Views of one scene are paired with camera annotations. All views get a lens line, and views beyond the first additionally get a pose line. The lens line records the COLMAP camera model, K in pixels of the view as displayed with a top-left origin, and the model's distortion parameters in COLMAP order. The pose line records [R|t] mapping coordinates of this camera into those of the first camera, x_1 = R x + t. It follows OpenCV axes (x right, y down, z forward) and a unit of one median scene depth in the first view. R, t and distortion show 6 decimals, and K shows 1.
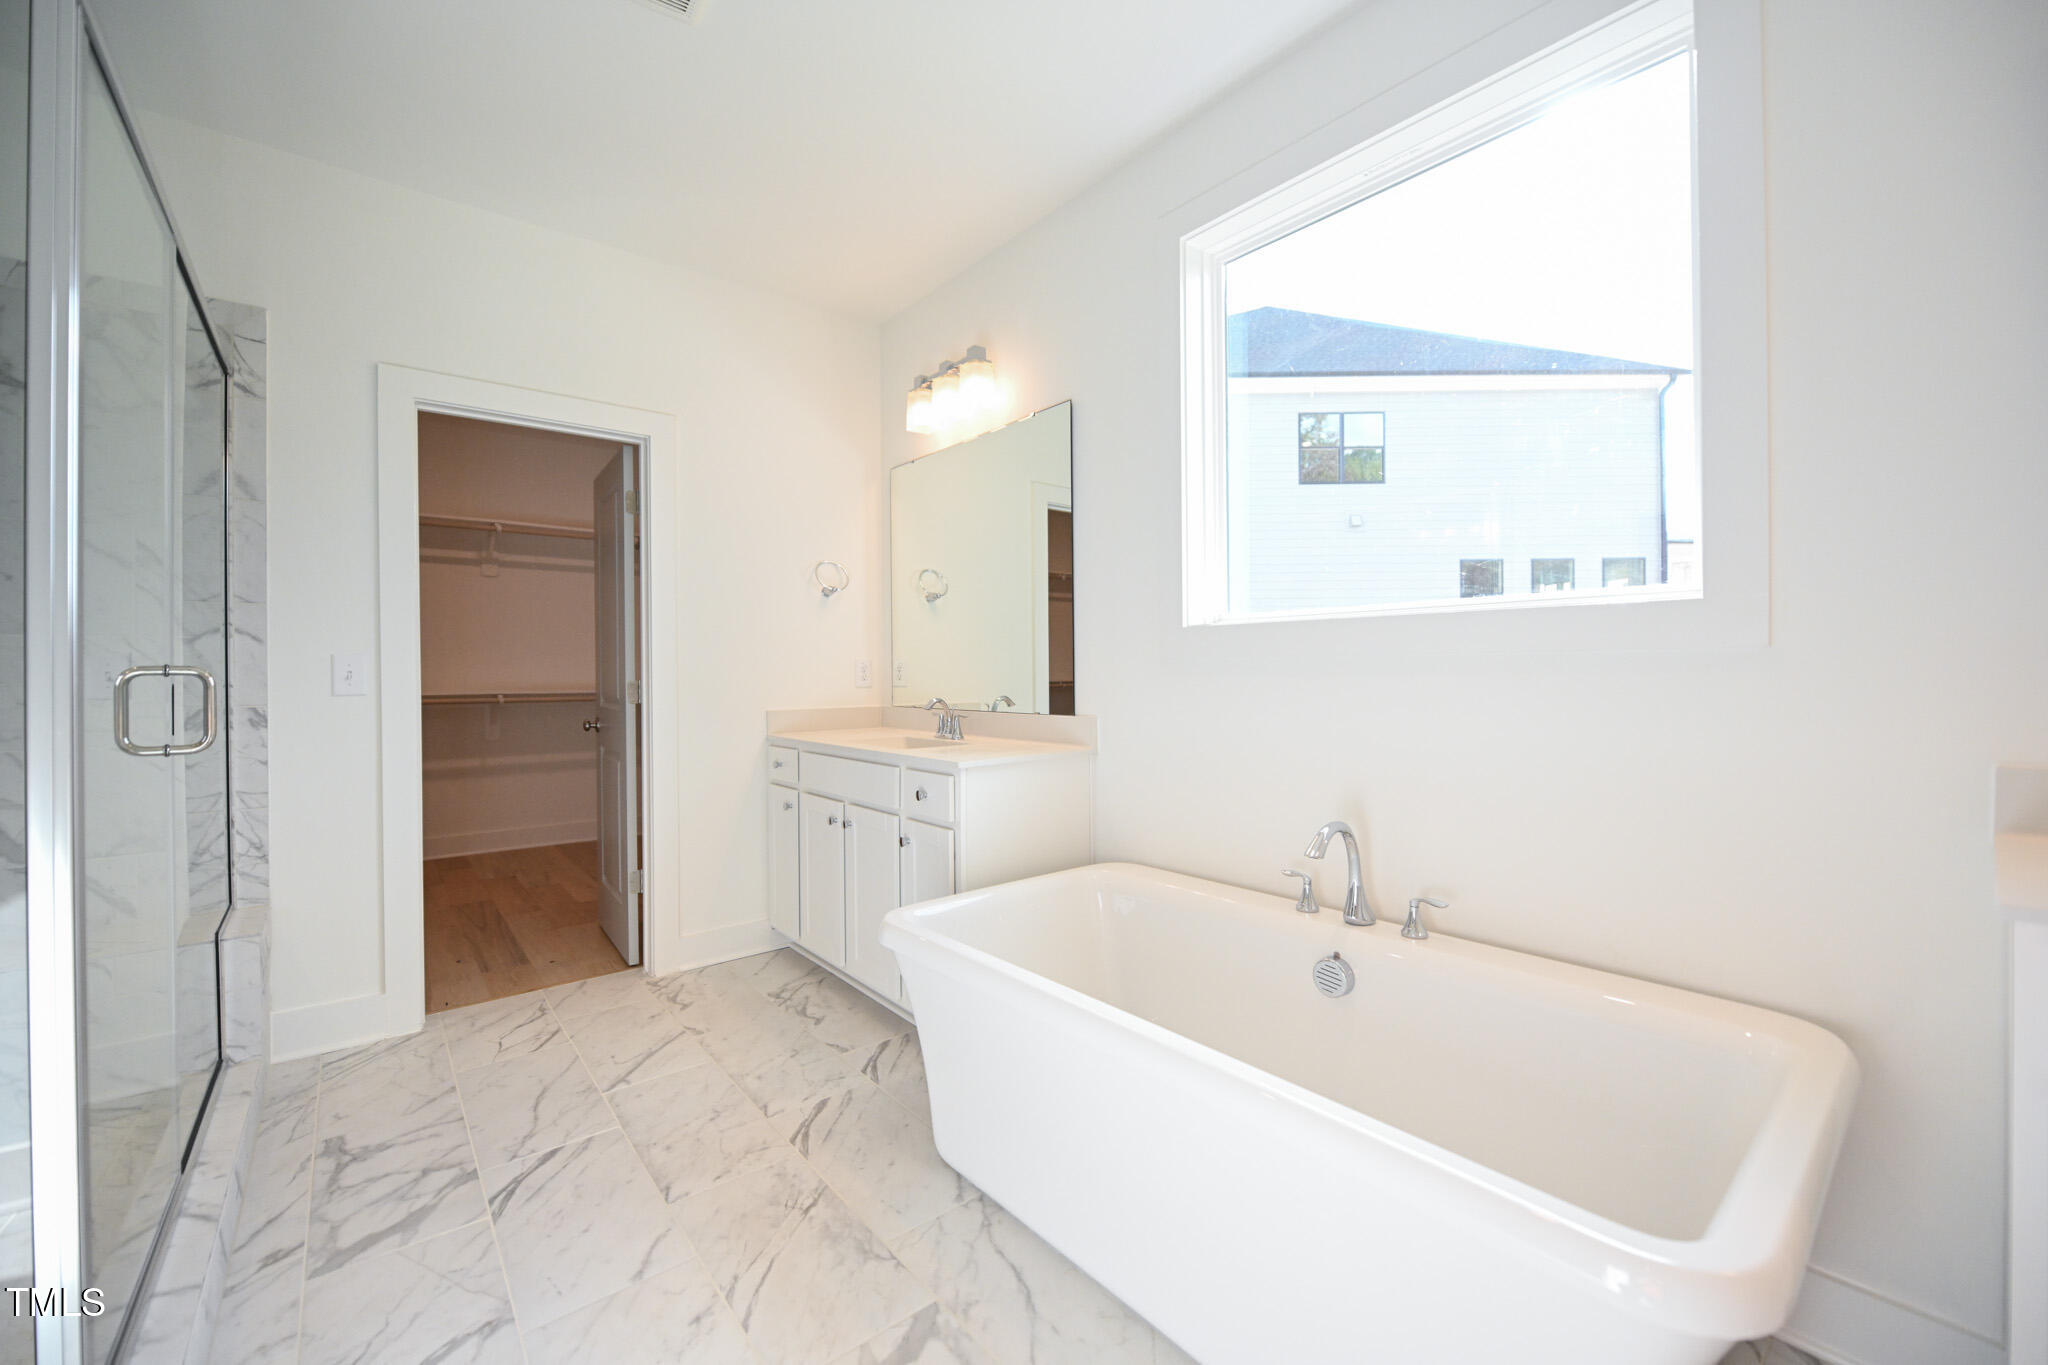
lens RADIAL K [[814.9, 0, 1028.3], [0, 814.9, 676.7], [0, 0, 1]] dist [-0.009253, 0.000240]
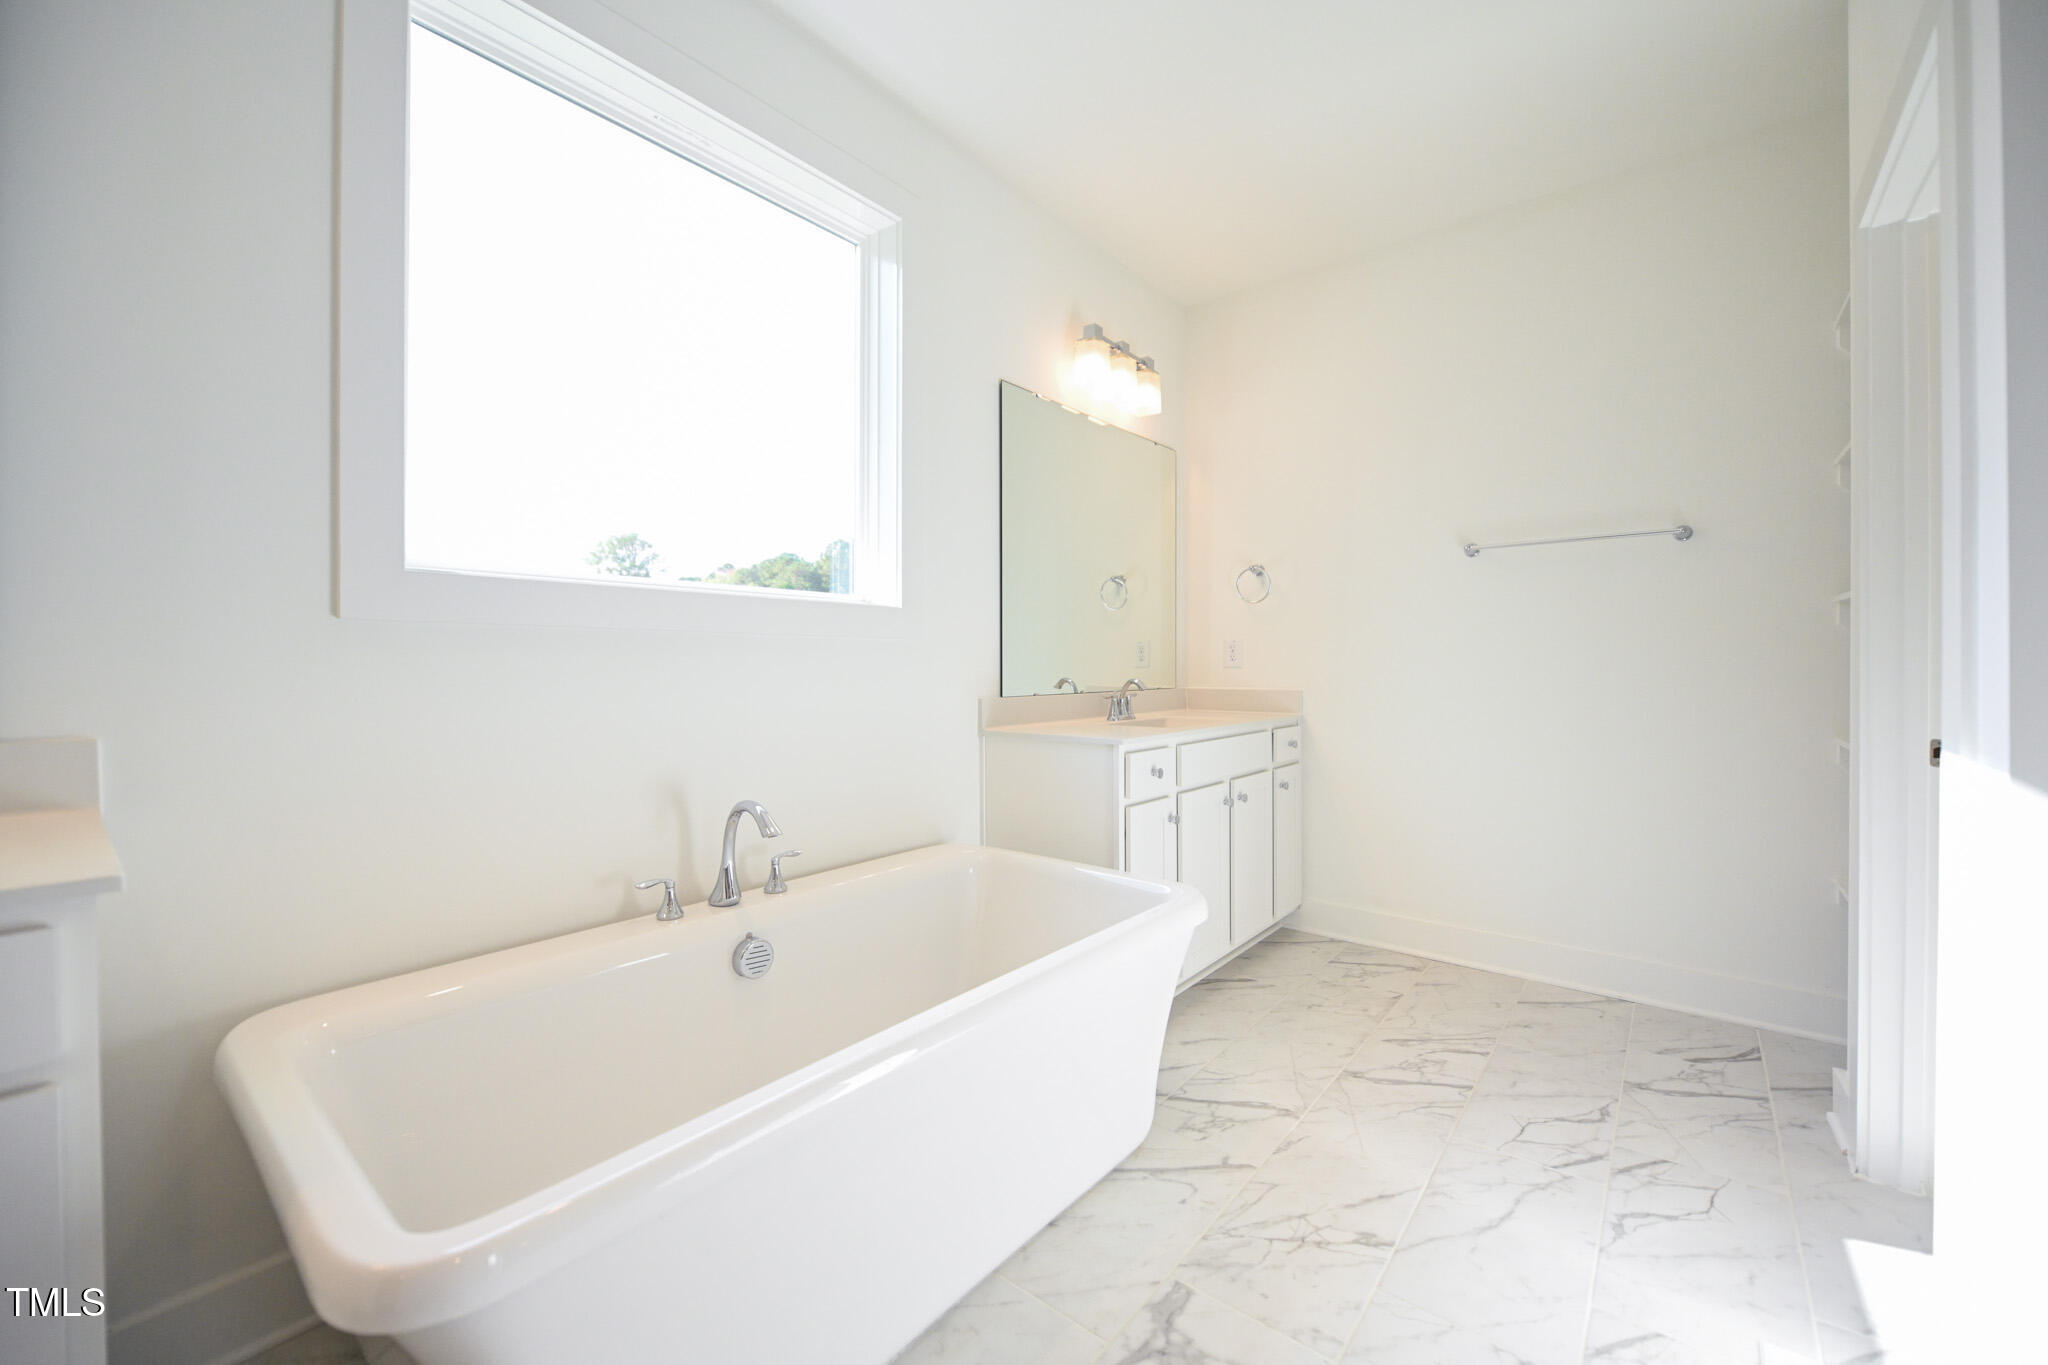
lens RADIAL K [[814.9, 0, 1022.9], [0, 814.9, 671.3], [0, 0, 1]] dist [-0.009253, 0.000240]
pose [[-0.194124, 0.000708, 0.980977, -0.489015], [0.009594, 0.999953, 0.001176, 0.018215], [-0.980930, 0.009640, -0.194122, 0.651044]]
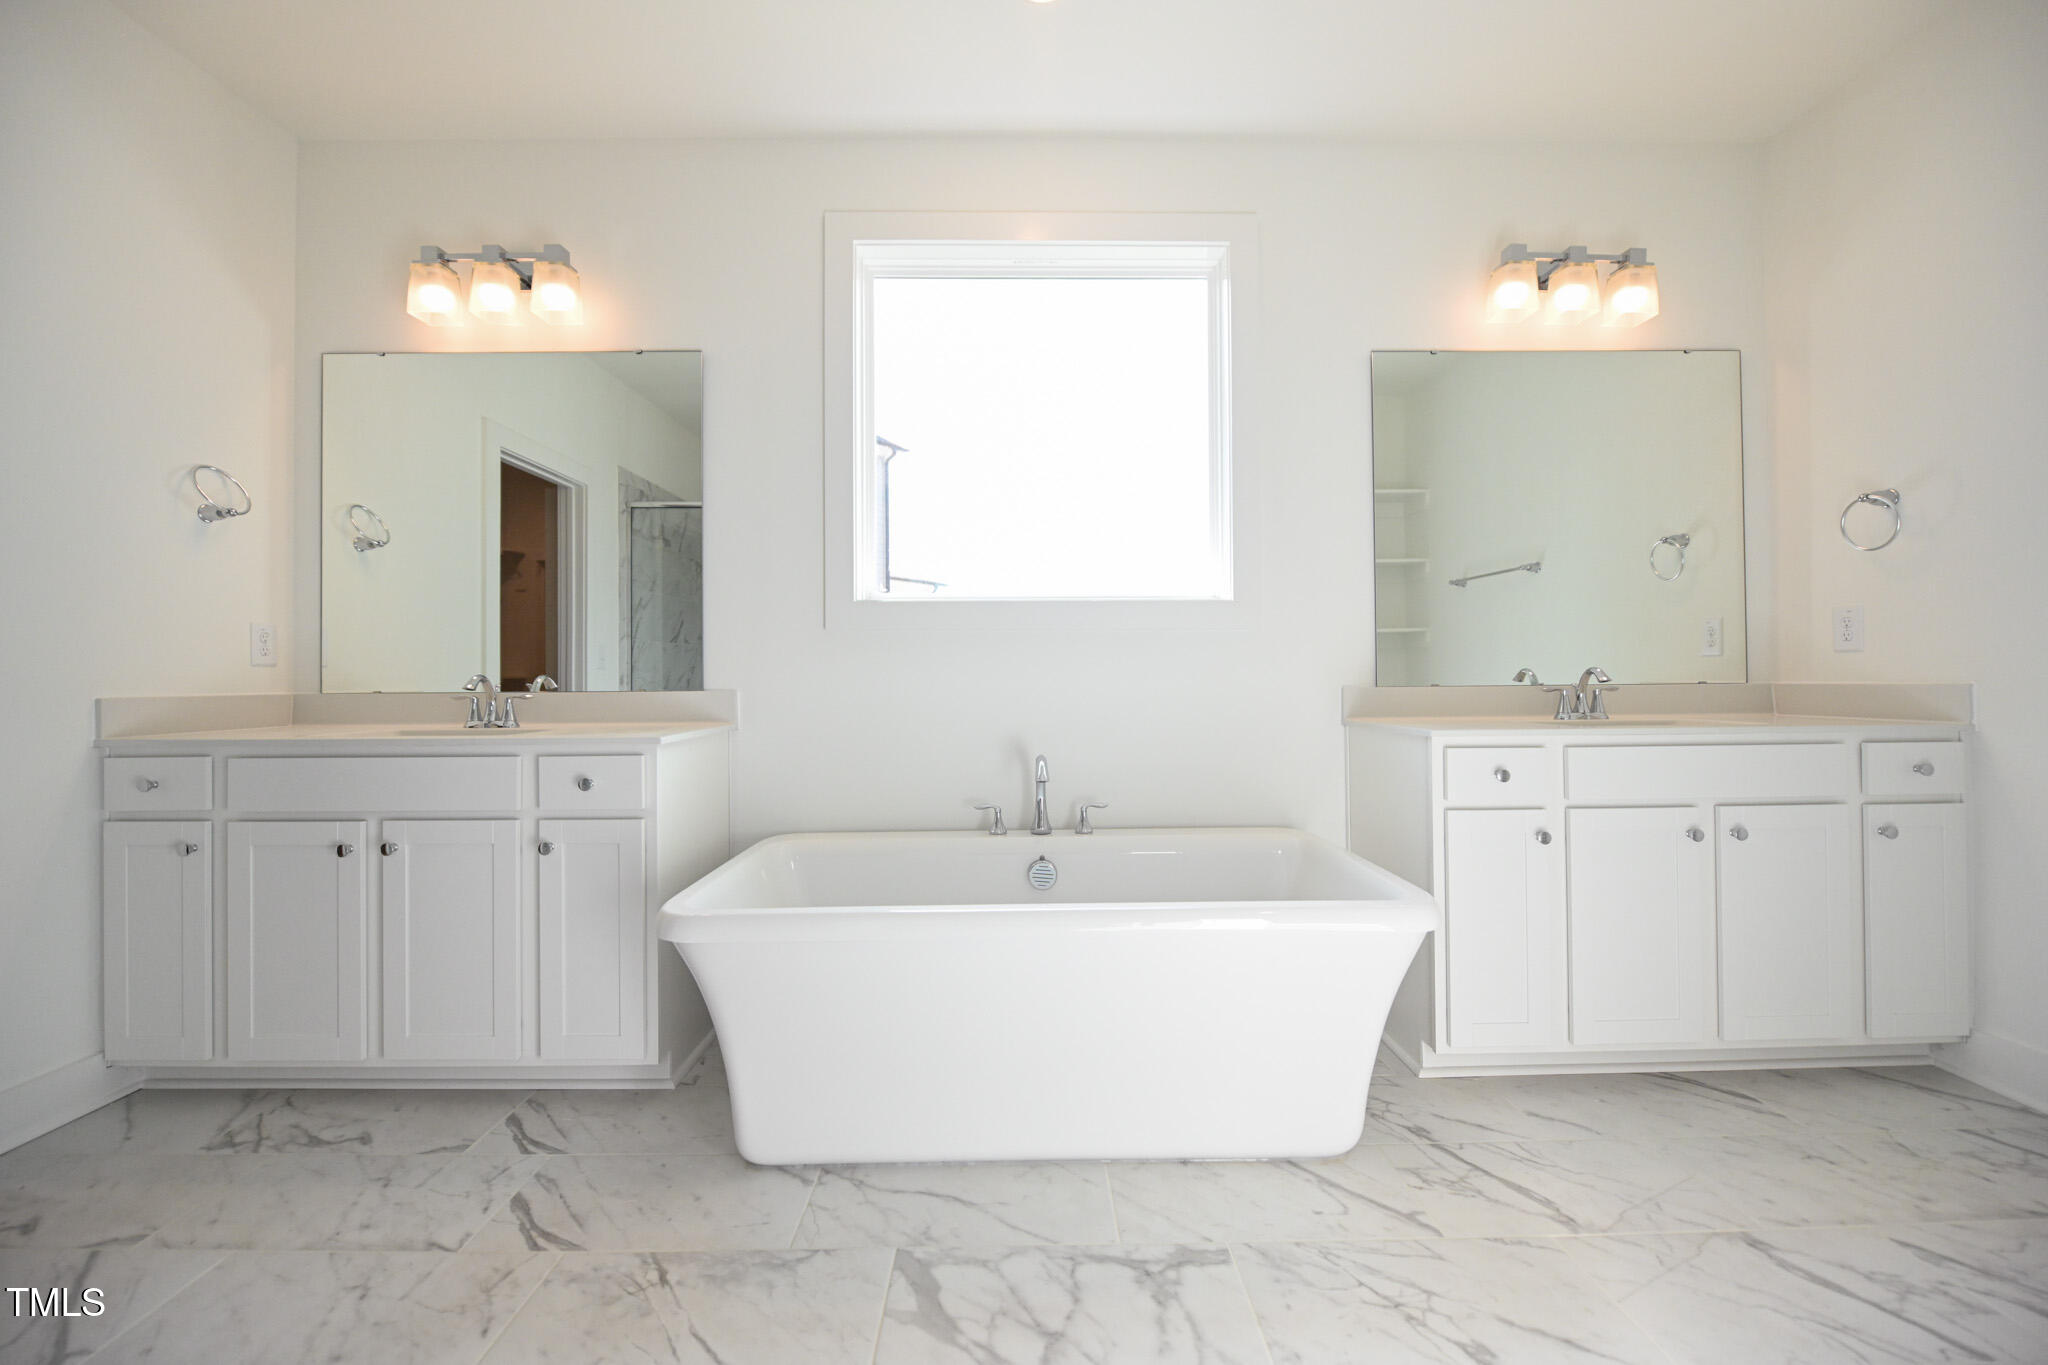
lens RADIAL K [[814.9, 0, 1021.3], [0, 814.9, 673.3], [0, 0, 1]] dist [-0.009253, 0.000240]
pose [[0.628377, 0.008824, 0.777859, -0.491246], [0.006659, 0.999838, -0.016722, 0.052296], [-0.777880, 0.015687, 0.628217, 0.153403]]
